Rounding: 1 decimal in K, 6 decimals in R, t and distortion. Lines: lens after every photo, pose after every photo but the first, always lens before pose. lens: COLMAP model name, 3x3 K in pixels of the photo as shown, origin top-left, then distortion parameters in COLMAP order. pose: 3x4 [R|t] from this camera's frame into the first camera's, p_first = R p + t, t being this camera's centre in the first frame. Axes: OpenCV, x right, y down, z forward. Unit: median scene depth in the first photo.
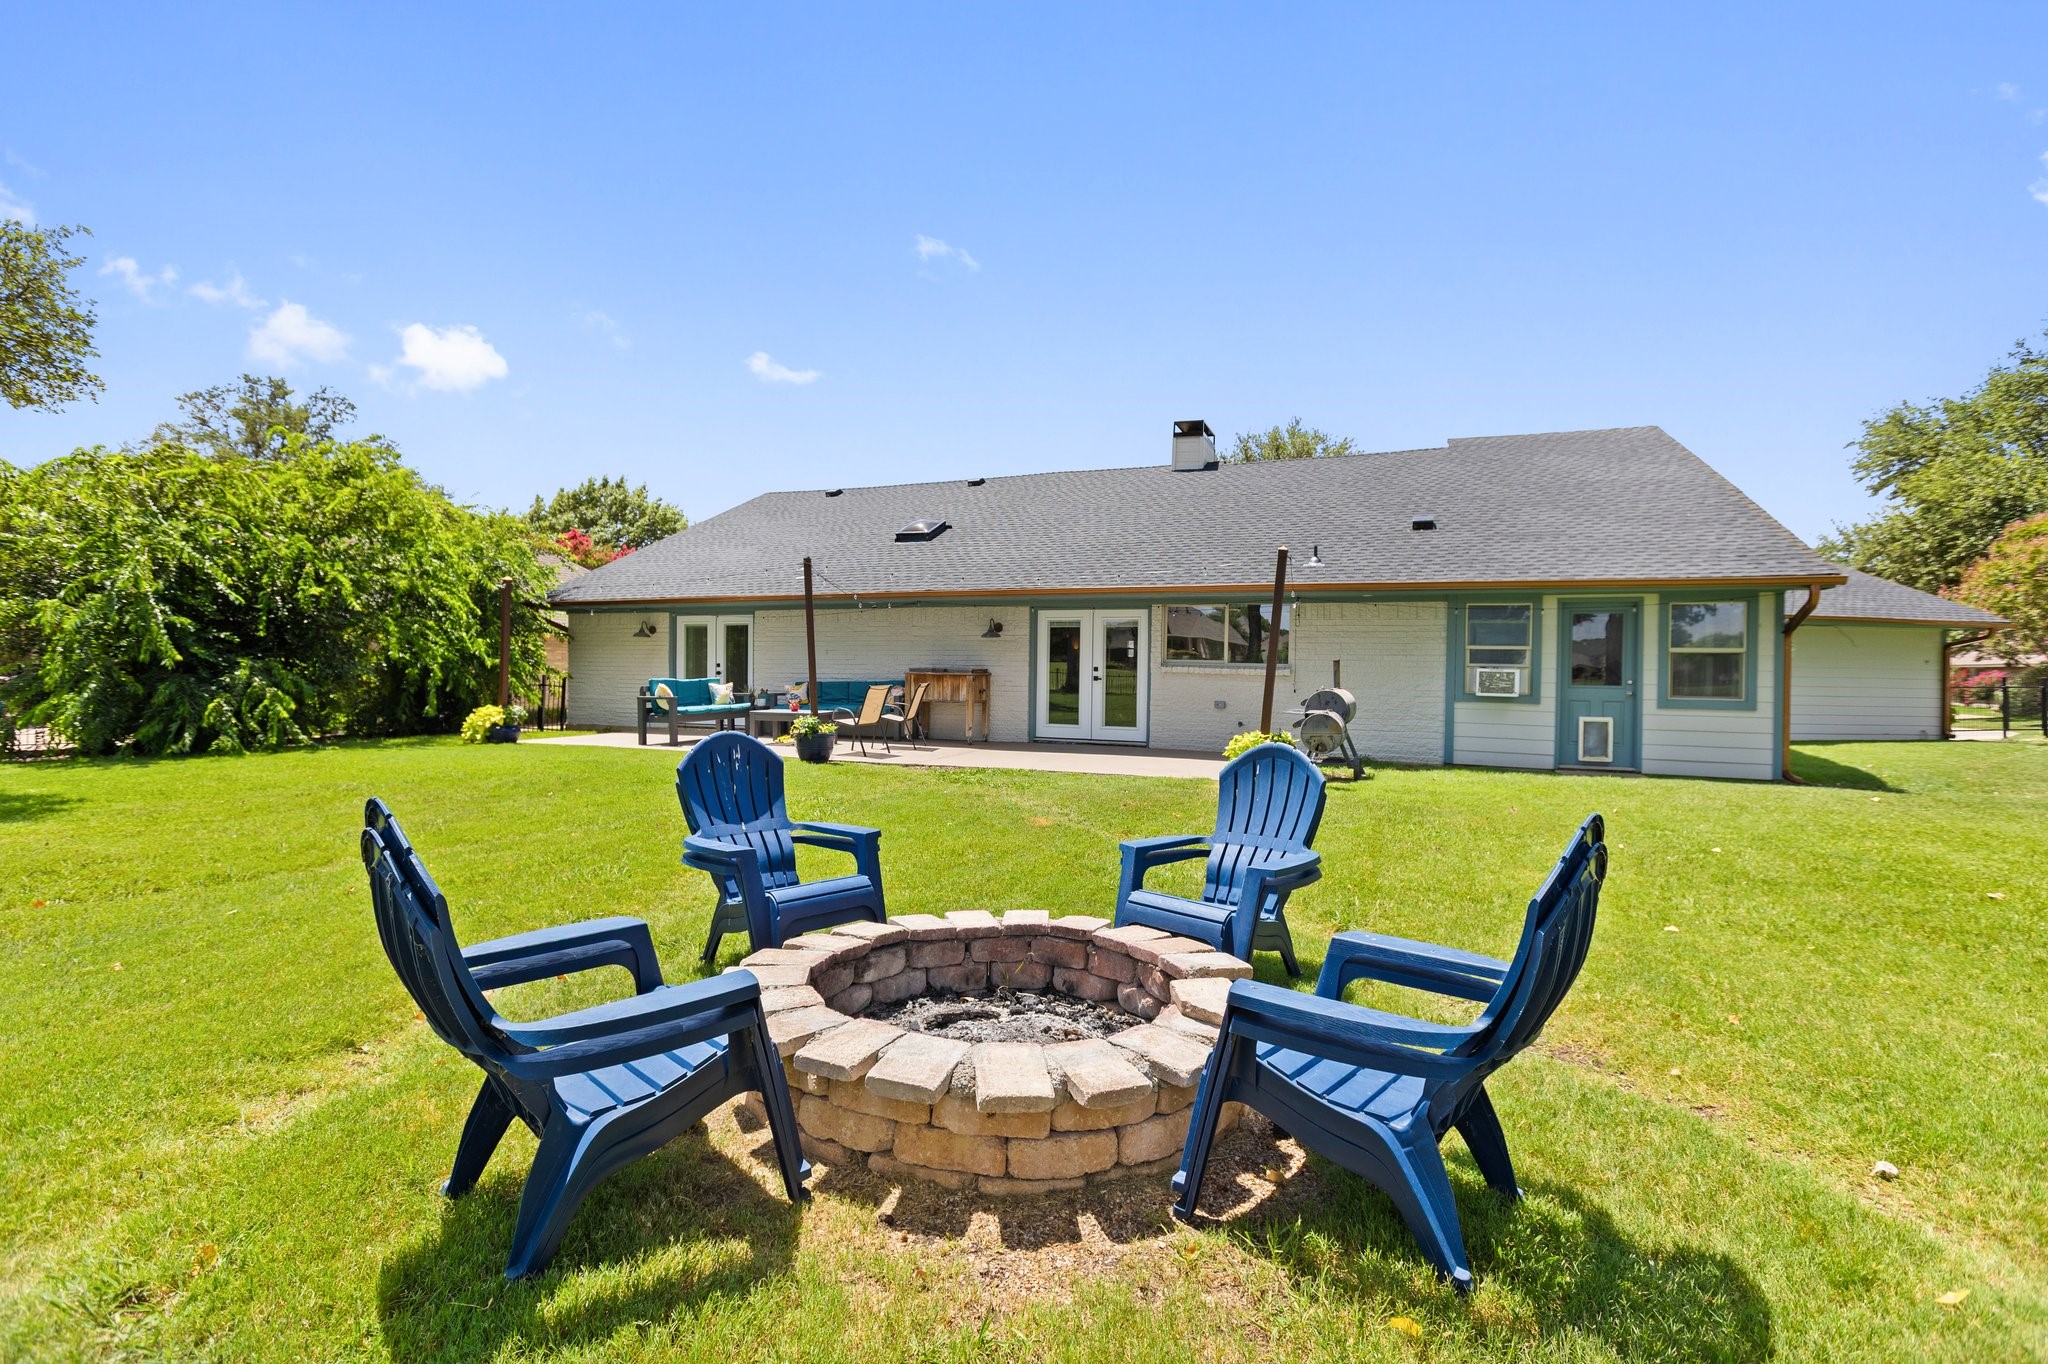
lens RADIAL K [[931.1, 0, 1024.0], [0, 931.1, 682.0], [0, 0, 1]] dist [-0.001206, -0.000359]
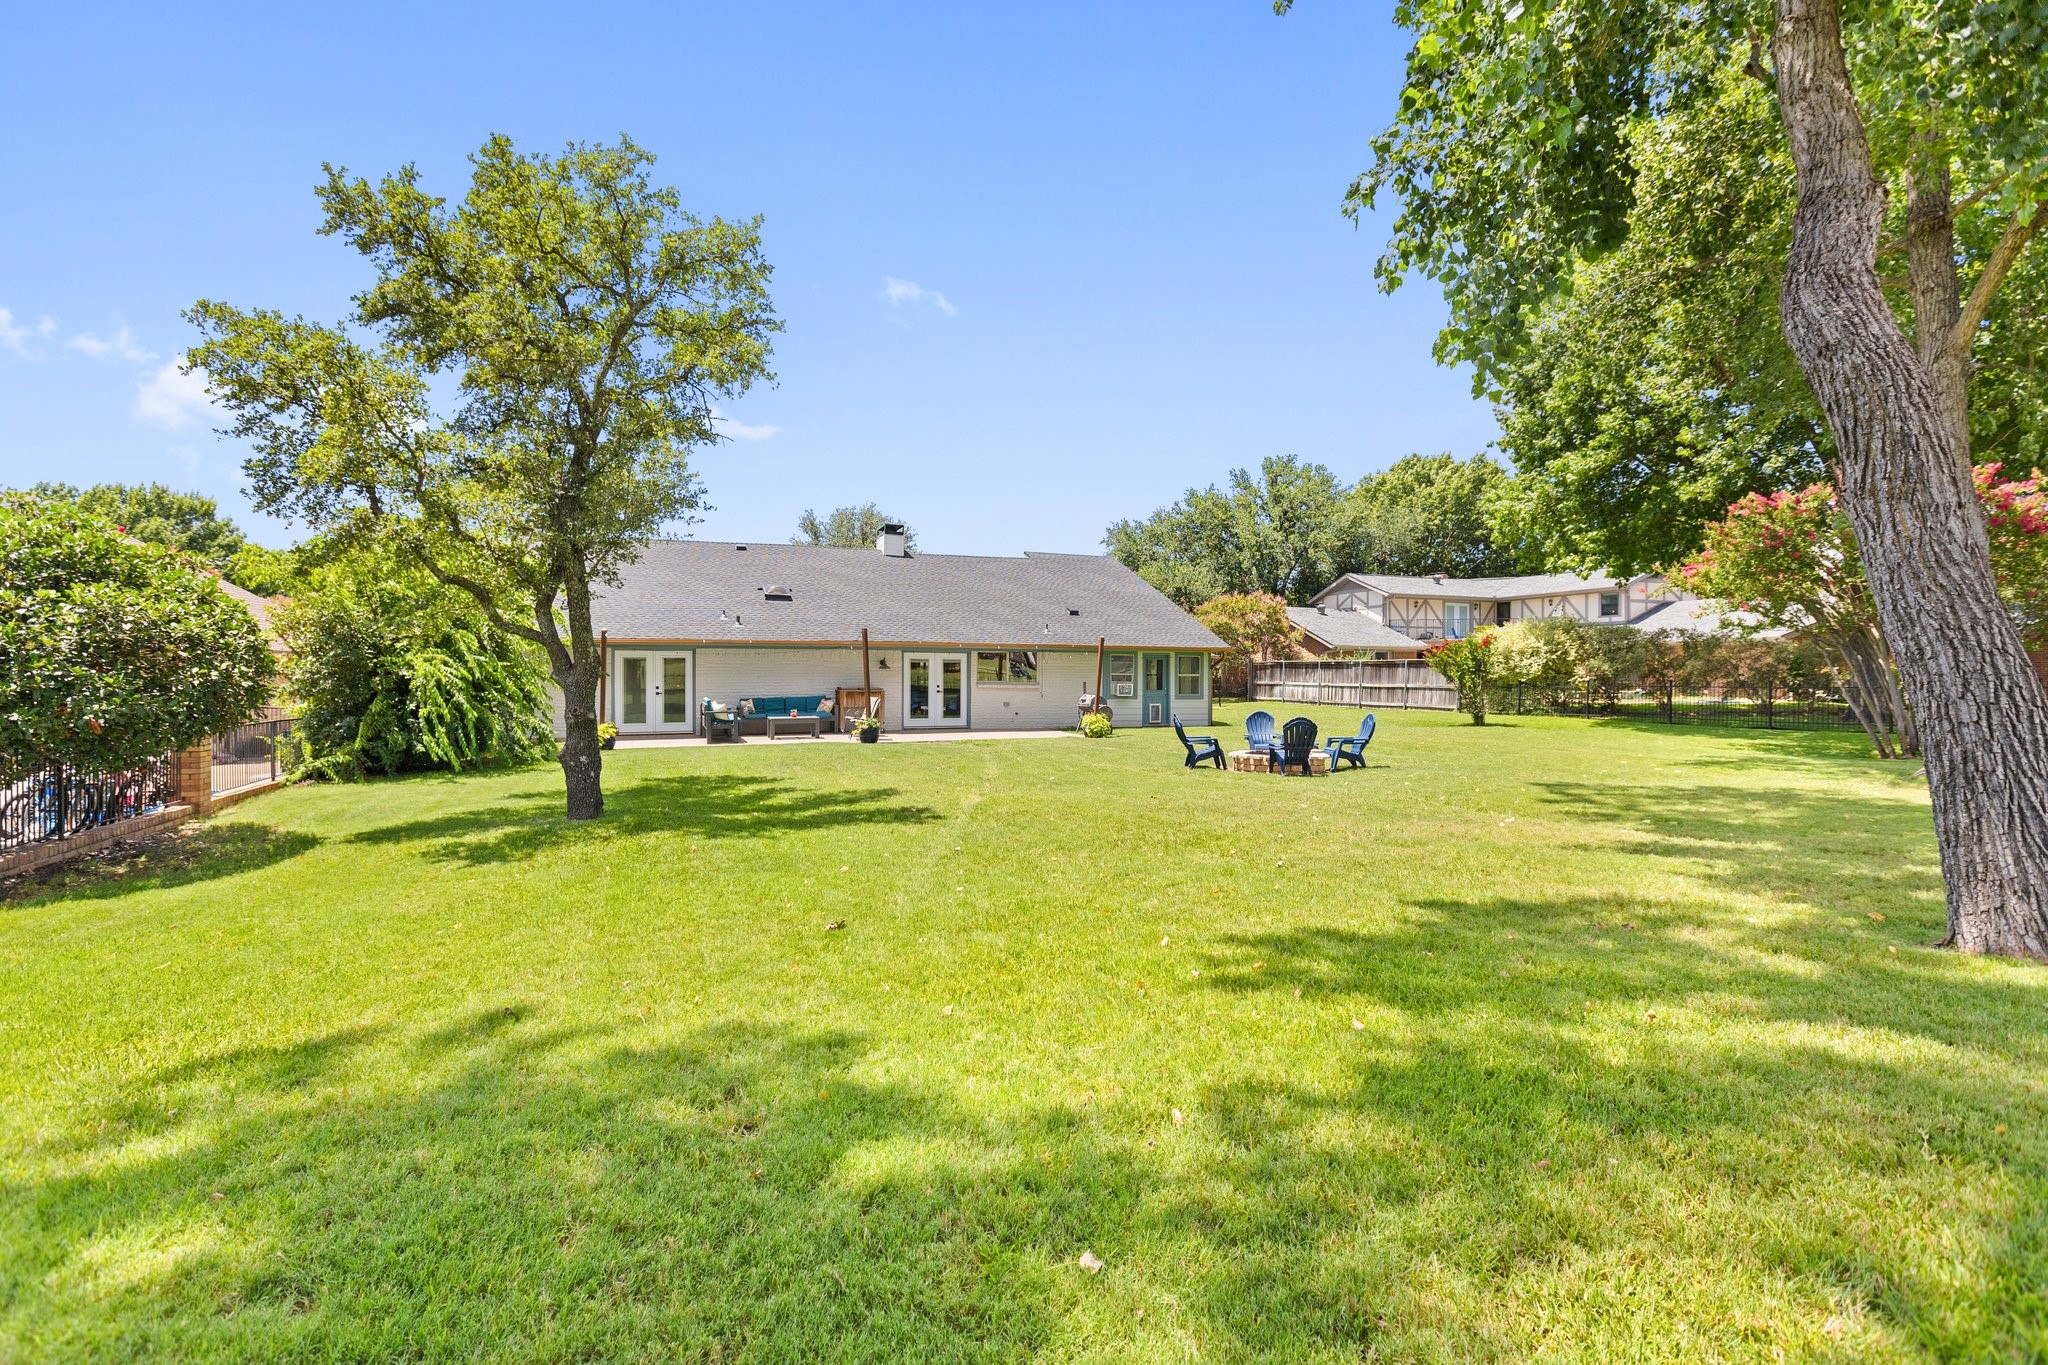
lens RADIAL K [[931.1, 0, 1024.0], [0, 931.1, 682.5], [0, 0, 1]] dist [-0.001206, -0.000359]
pose [[0.730876, -0.017911, 0.682276, -1.009715], [0.015981, 0.999831, 0.009128, -0.034847], [-0.682324, 0.004232, 0.731038, -0.407640]]
